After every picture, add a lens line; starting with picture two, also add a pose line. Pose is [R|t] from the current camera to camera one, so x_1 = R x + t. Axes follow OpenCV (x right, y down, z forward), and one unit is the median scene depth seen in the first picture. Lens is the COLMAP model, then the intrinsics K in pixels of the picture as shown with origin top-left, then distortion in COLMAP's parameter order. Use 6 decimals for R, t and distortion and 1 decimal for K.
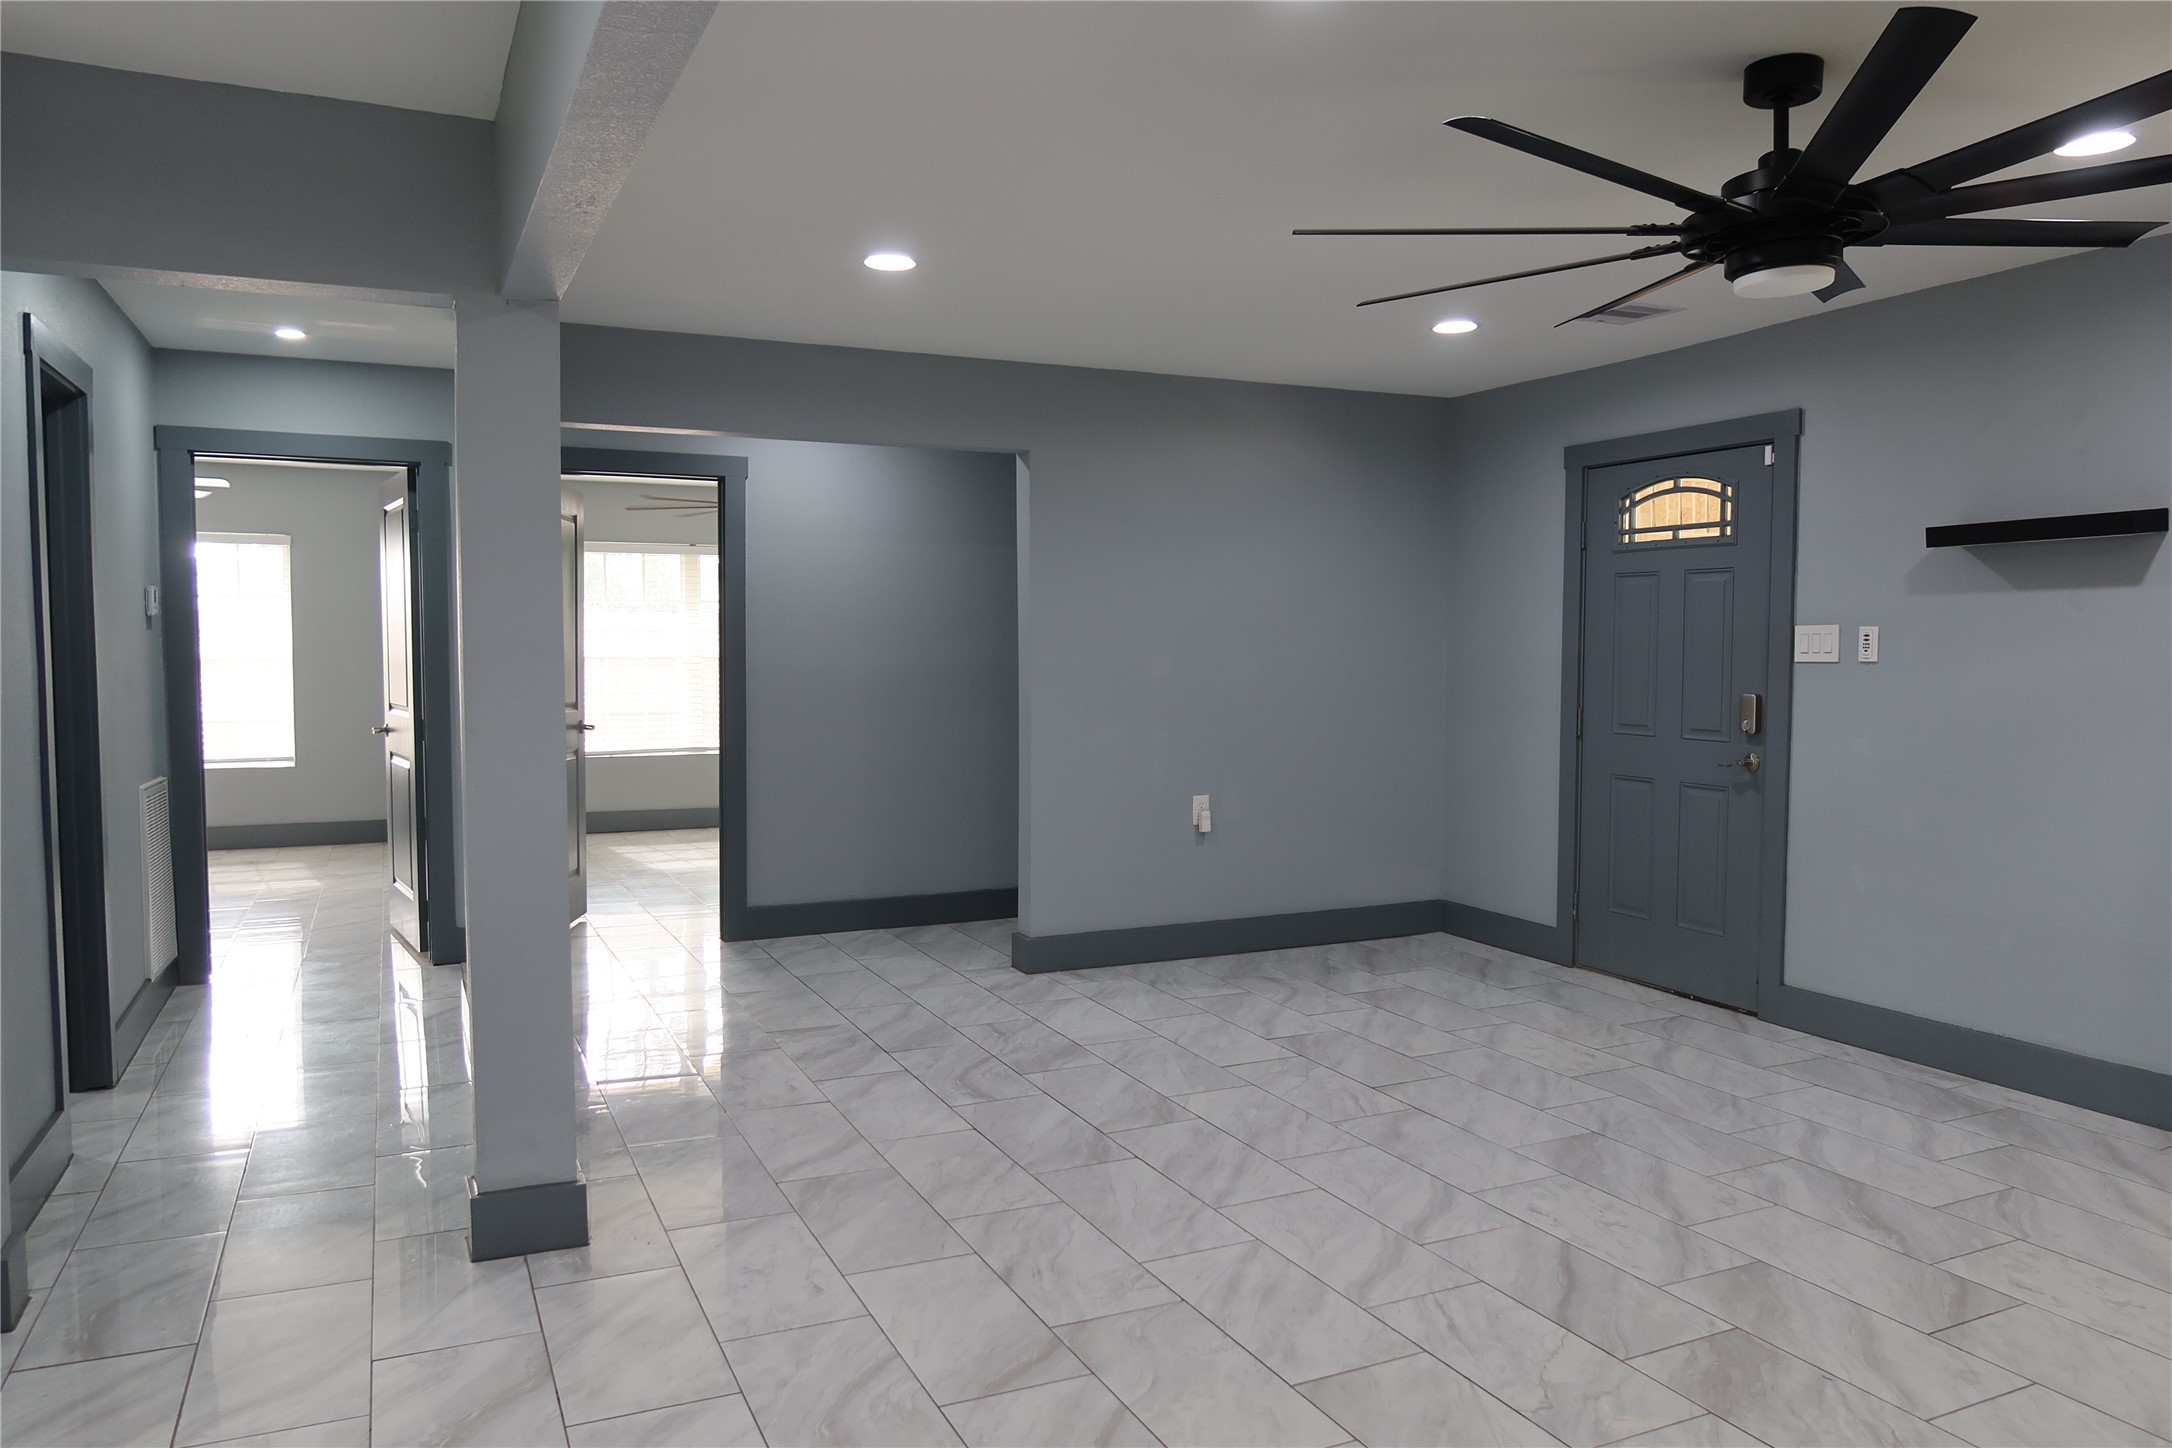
lens RADIAL K [[1496.0, 0, 1089.4], [0, 1496.0, 731.0], [0, 0, 1]] dist [-0.022674, 0.005248]
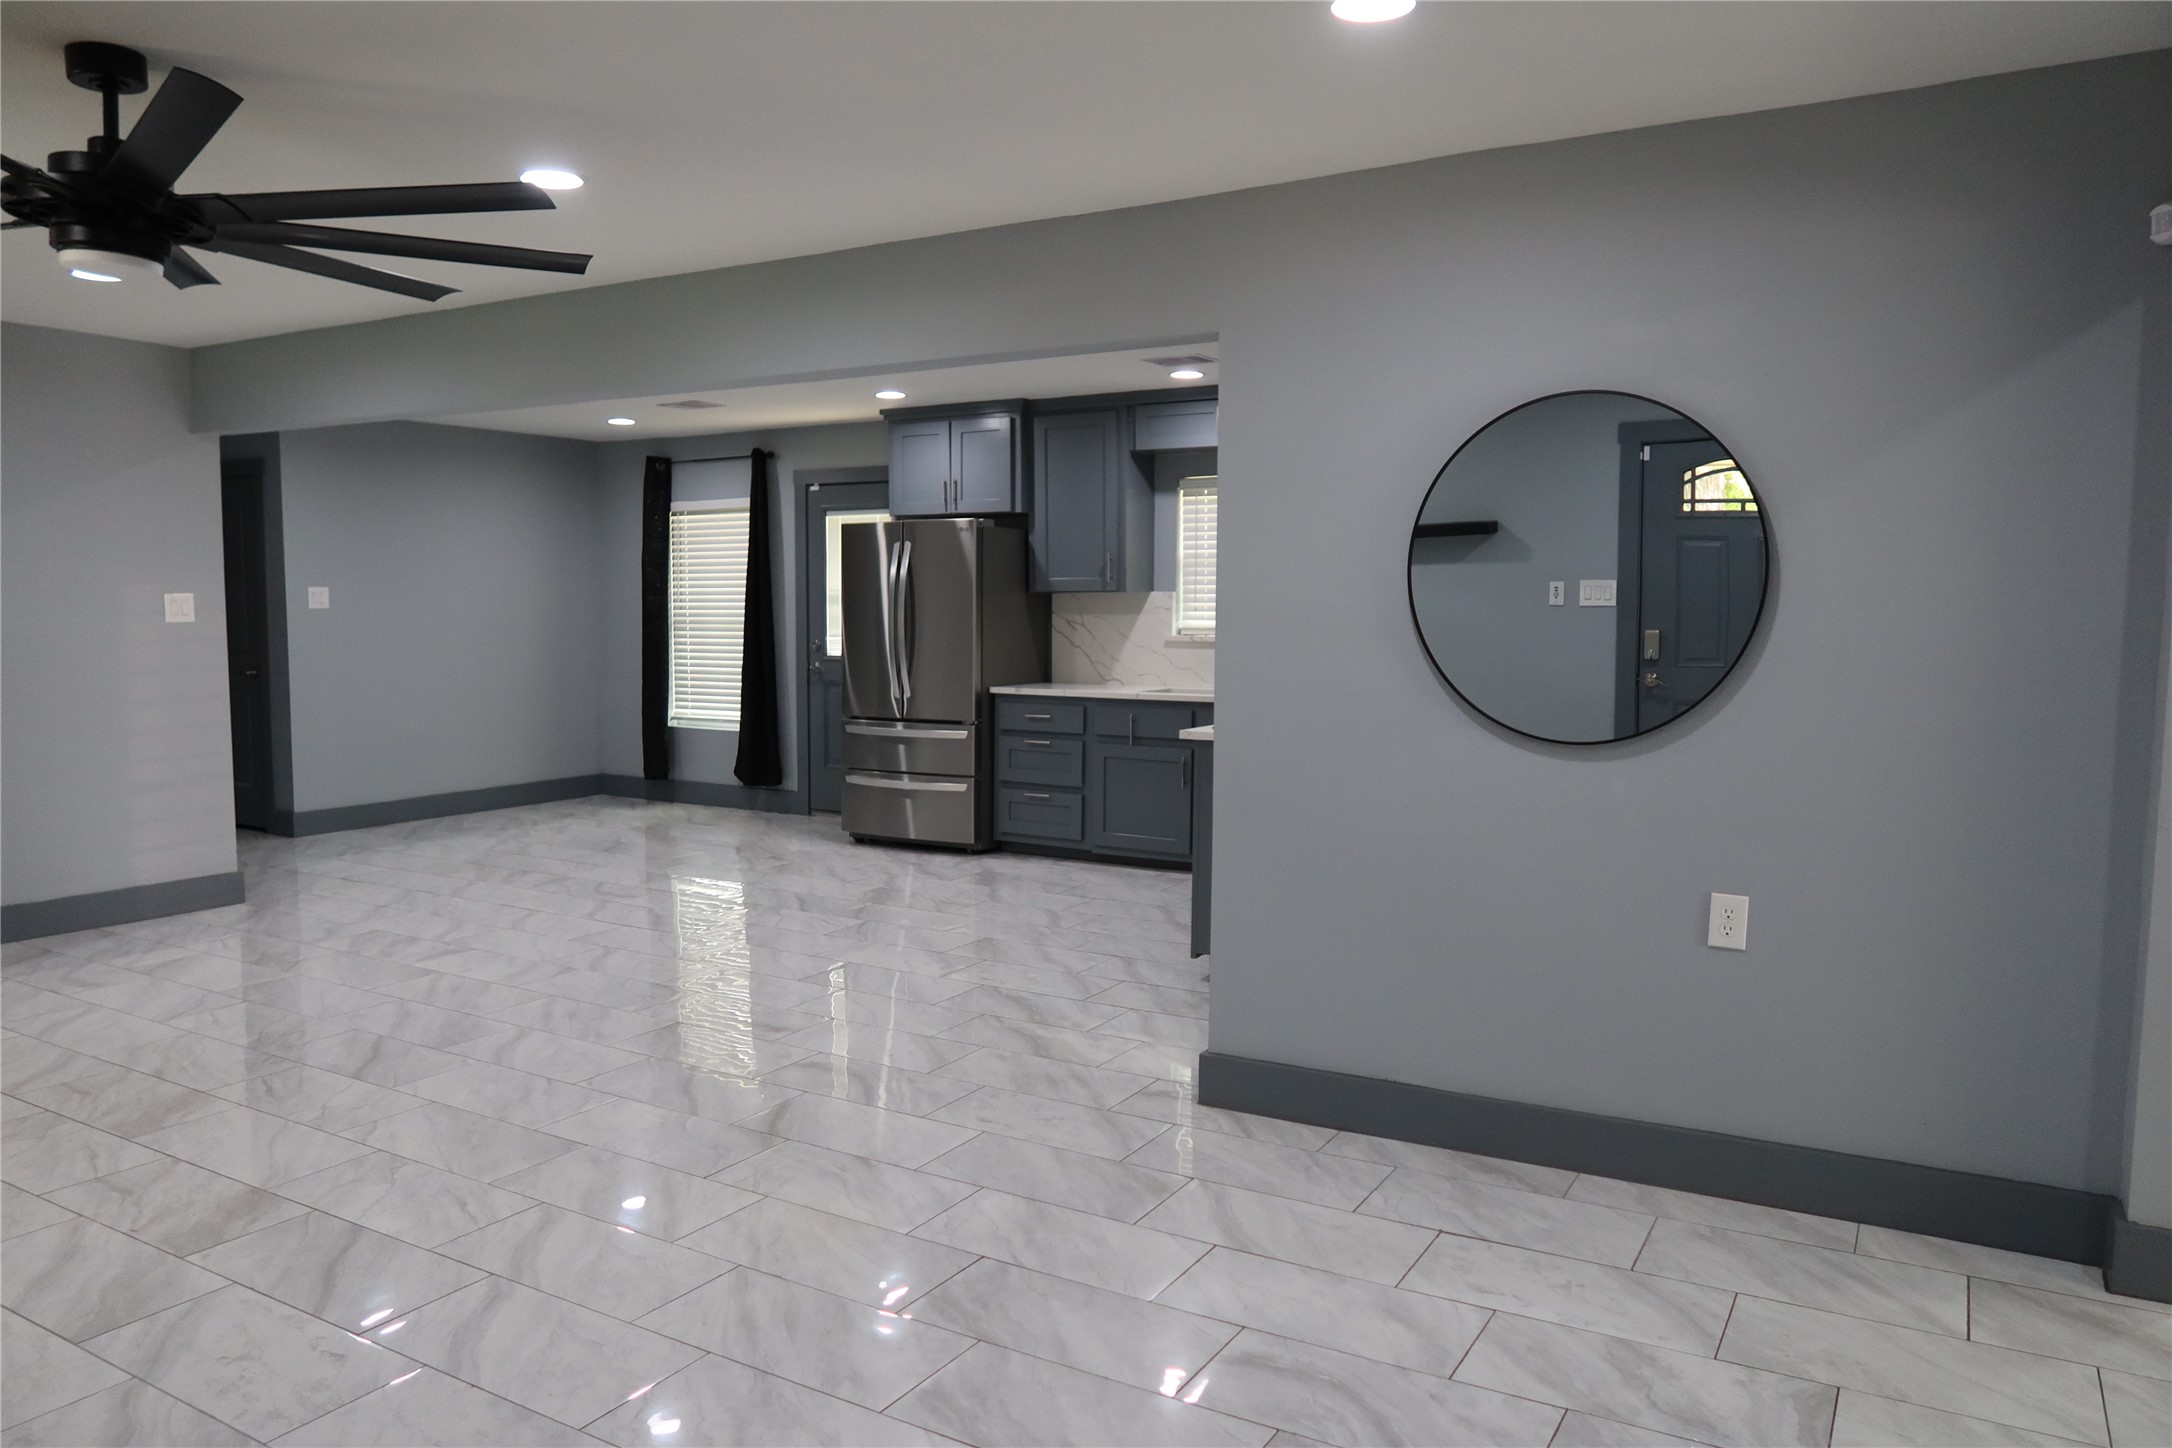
lens RADIAL K [[1496.0, 0, 1076.3], [0, 1496.0, 708.0], [0, 0, 1]] dist [-0.022674, 0.005248]
pose [[-0.827963, 0.036243, -0.559610, 0.303913], [-0.038413, 0.991900, 0.121074, -0.088801], [0.559465, 0.121742, -0.819865, 1.367822]]
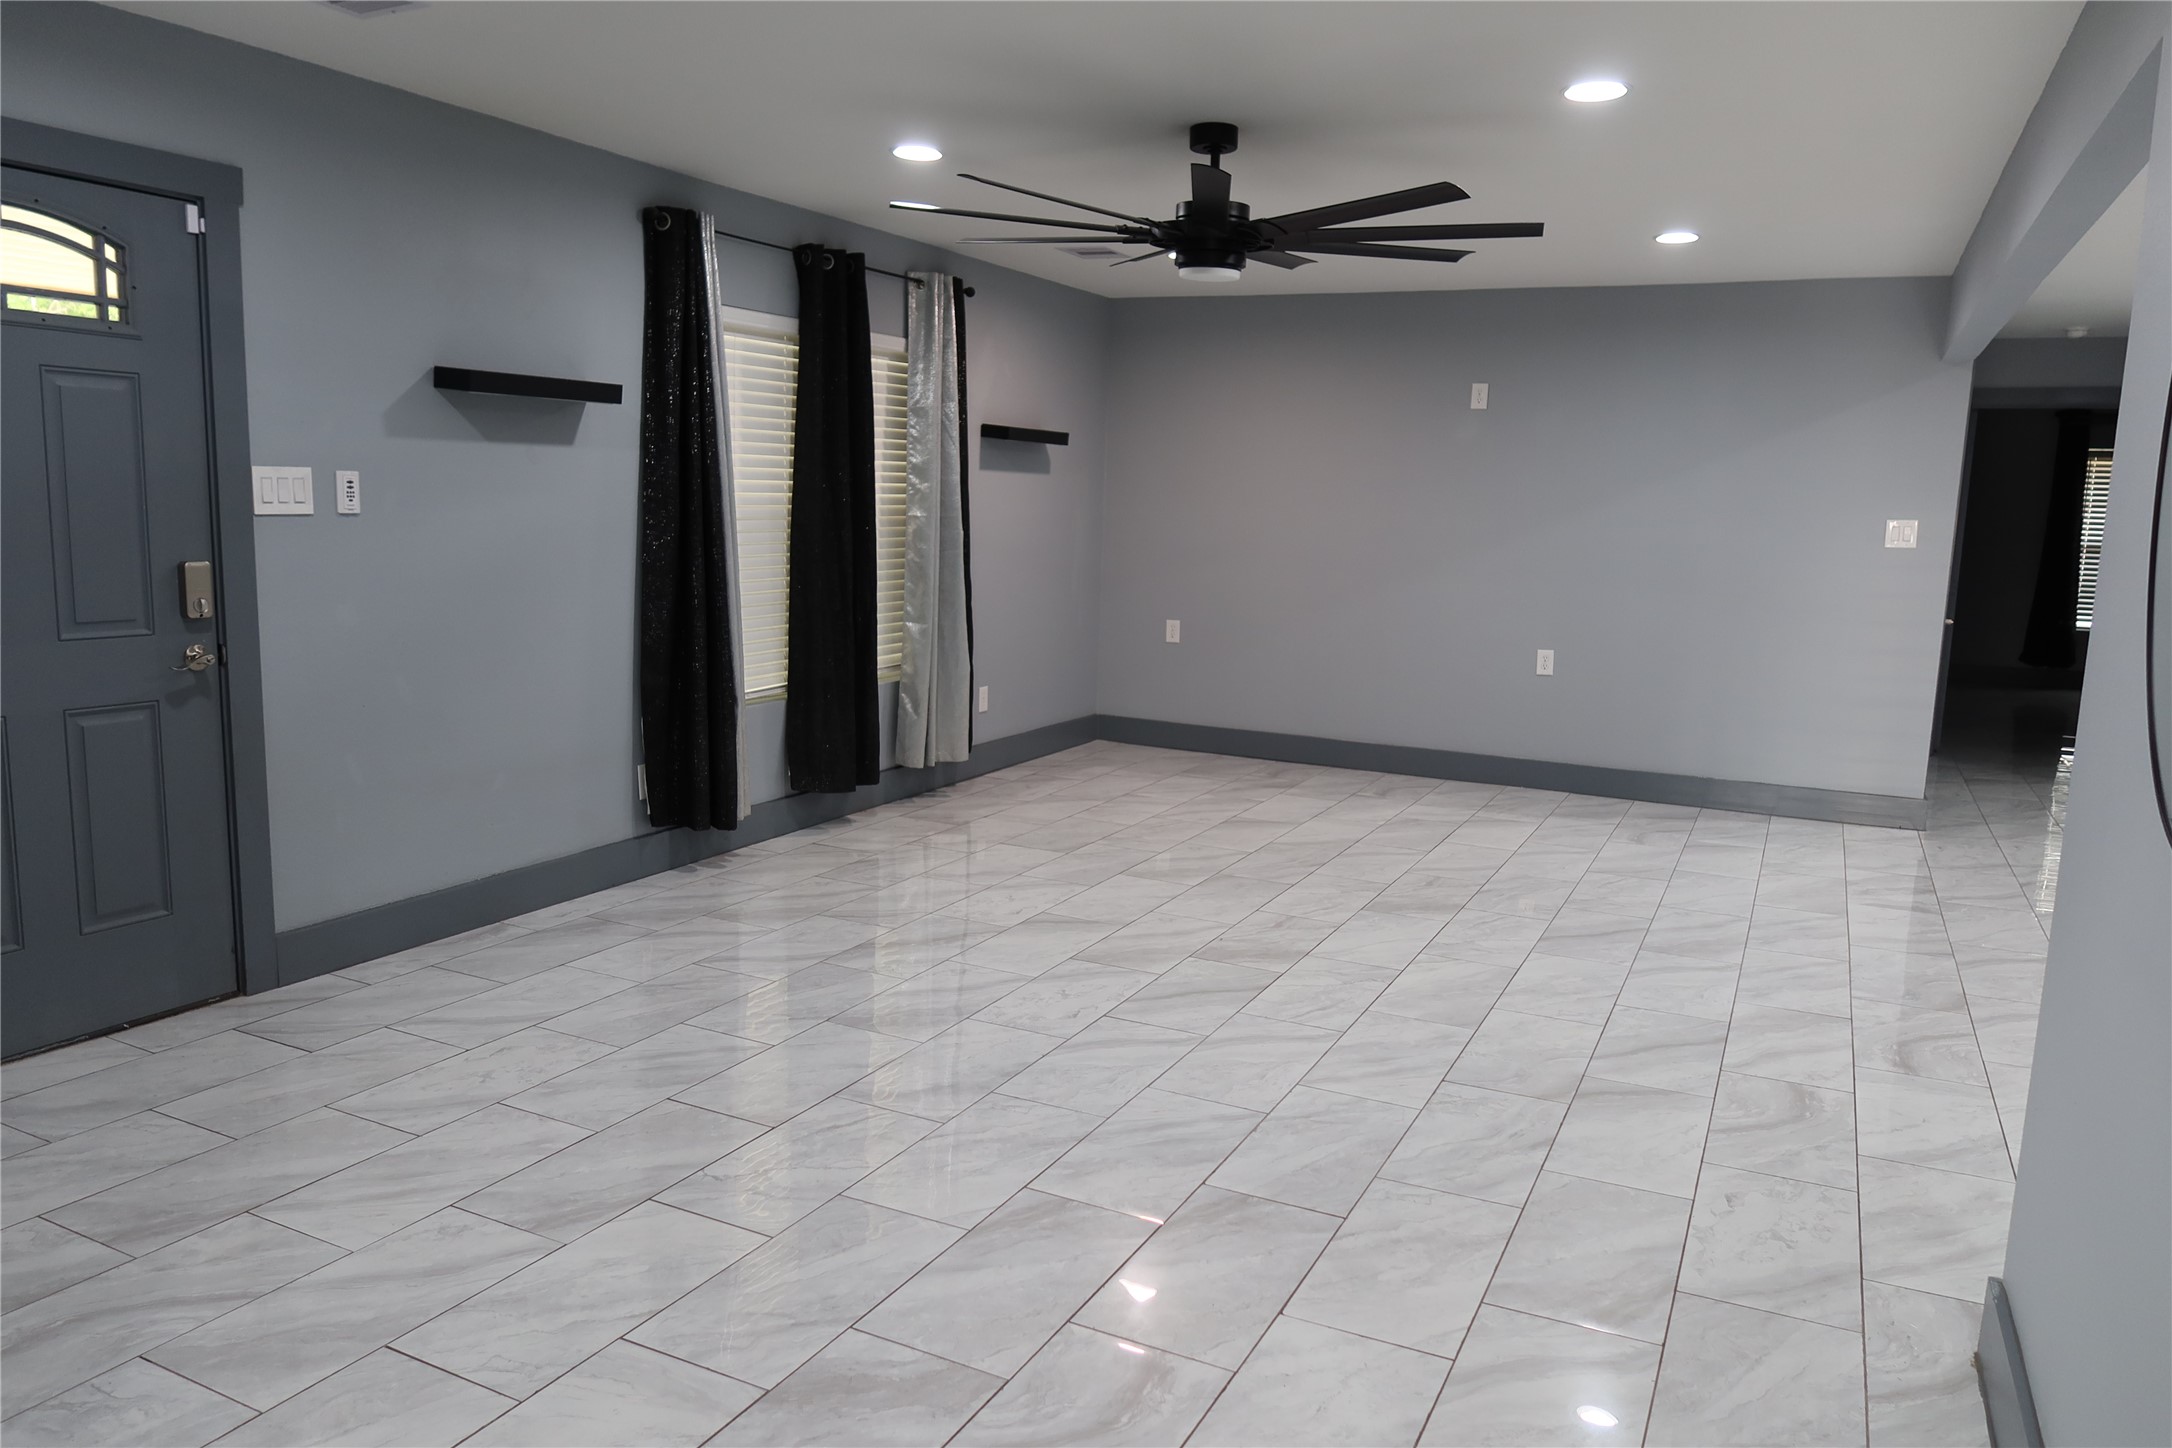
lens RADIAL K [[1496.0, 0, 1084.2], [0, 1496.0, 727.8], [0, 0, 1]] dist [-0.022674, 0.005248]
pose [[-0.621511, -0.133235, 0.771993, -0.421103], [0.020268, 0.982367, 0.185859, -0.078932], [-0.783143, 0.131160, -0.607852, 1.258471]]
